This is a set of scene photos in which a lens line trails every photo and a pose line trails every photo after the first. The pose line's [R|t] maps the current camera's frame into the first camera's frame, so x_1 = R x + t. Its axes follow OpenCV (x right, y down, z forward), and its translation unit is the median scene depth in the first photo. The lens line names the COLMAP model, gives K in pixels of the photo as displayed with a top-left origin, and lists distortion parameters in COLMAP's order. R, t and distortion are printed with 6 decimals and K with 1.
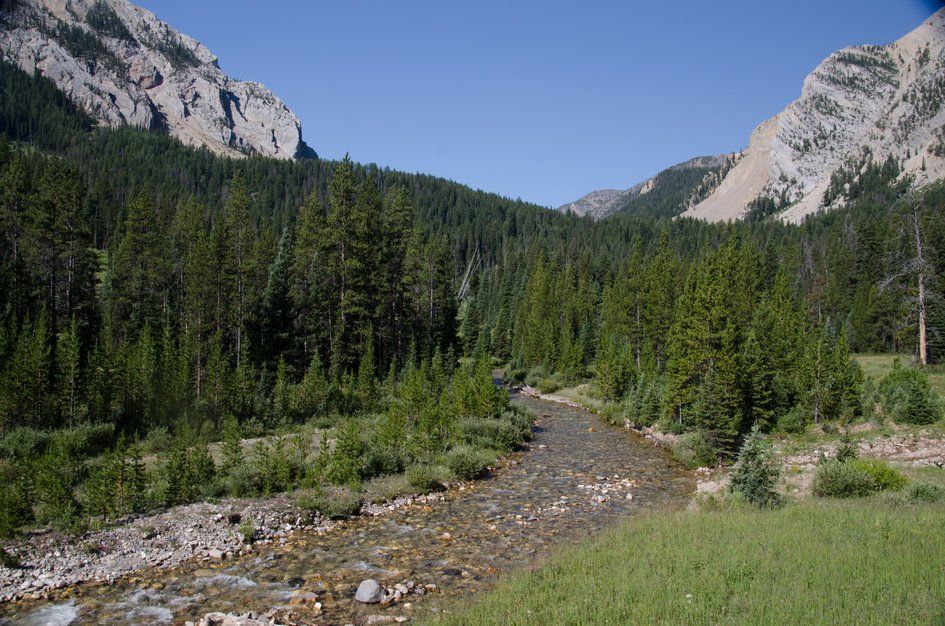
lens RADIAL K [[766.1, 0, 472.5], [0, 766.1, 313.0], [0, 0, 1]] dist [-0.154344, 0.127258]
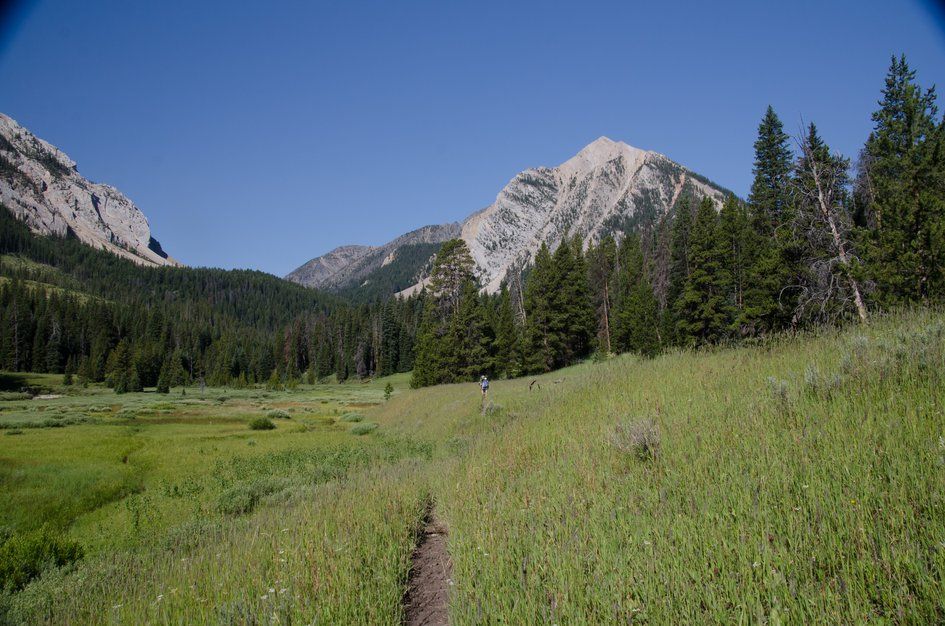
lens RADIAL K [[766.1, 0, 472.5], [0, 766.1, 313.0], [0, 0, 1]] dist [-0.154344, 0.127258]
pose [[0.941307, 0.005833, 0.337502, -0.128249], [0.010516, 0.998859, -0.046592, -0.012139], [-0.337388, 0.047407, 0.940171, -0.470687]]
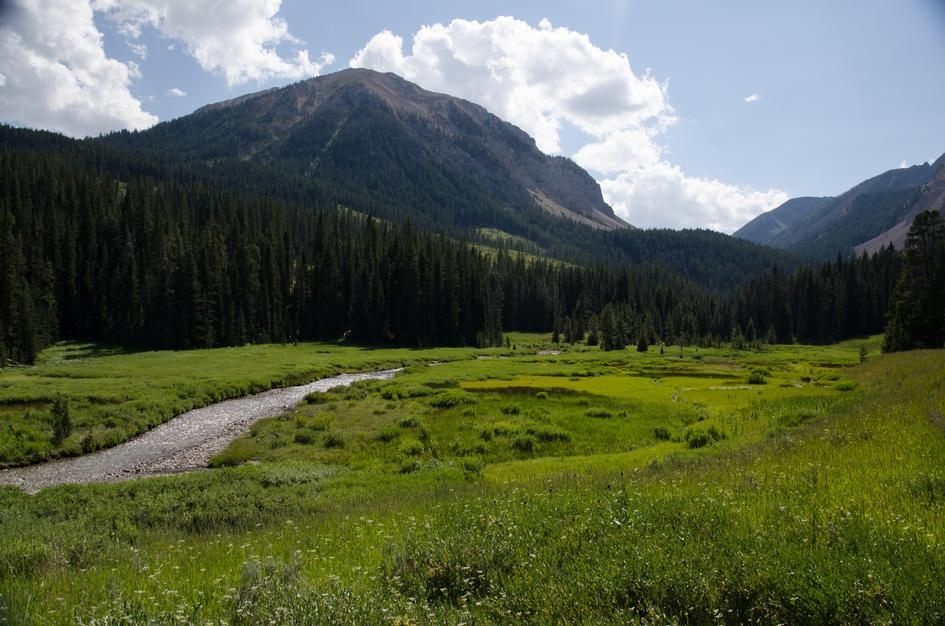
lens RADIAL K [[766.1, 0, 472.5], [0, 766.1, 313.0], [0, 0, 1]] dist [-0.154344, 0.127258]
pose [[0.973641, -0.011039, -0.227820, -0.134972], [0.012232, 0.999918, 0.003827, -0.013671], [0.227759, -0.006512, 0.973696, -0.489159]]
